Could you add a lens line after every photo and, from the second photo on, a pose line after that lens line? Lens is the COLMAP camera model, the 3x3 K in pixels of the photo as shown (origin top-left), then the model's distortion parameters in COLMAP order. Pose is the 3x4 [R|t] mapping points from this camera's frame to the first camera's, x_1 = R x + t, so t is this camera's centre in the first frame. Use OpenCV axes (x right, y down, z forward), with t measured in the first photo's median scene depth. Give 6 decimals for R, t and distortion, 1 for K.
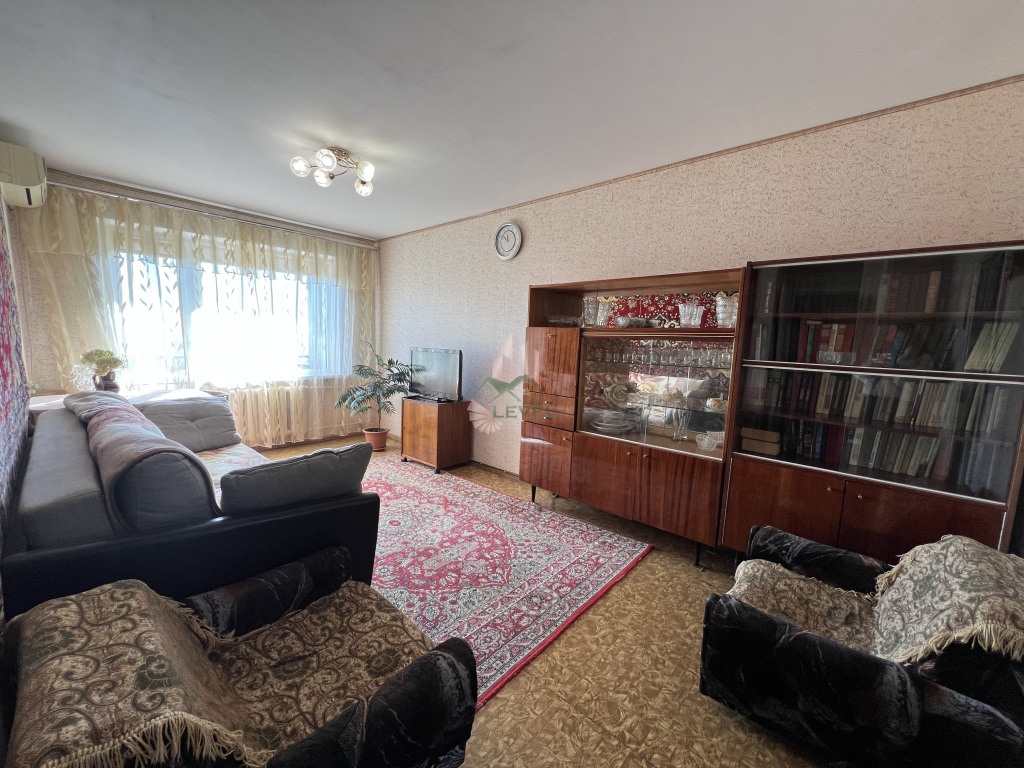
lens RADIAL K [[411.5, 0, 512.3], [0, 411.5, 390.3], [0, 0, 1]] dist [-0.000707, 0.000088]
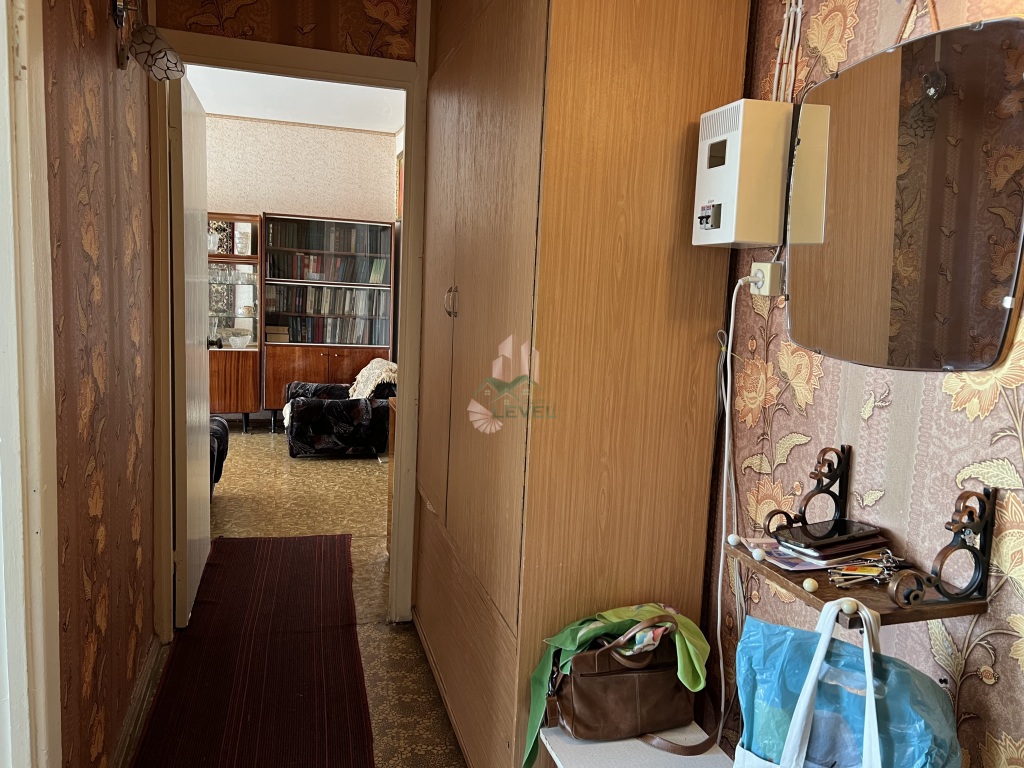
lens RADIAL K [[776.8, 0, 517.1], [0, 776.8, 382.8], [0, 0, 1]] dist [0.045543, -0.024103]
pose [[0.516155, -0.113340, 0.848963, -1.534140], [0.073768, 0.993405, 0.087774, 0.132014], [-0.853312, 0.017322, 0.521112, -1.343286]]
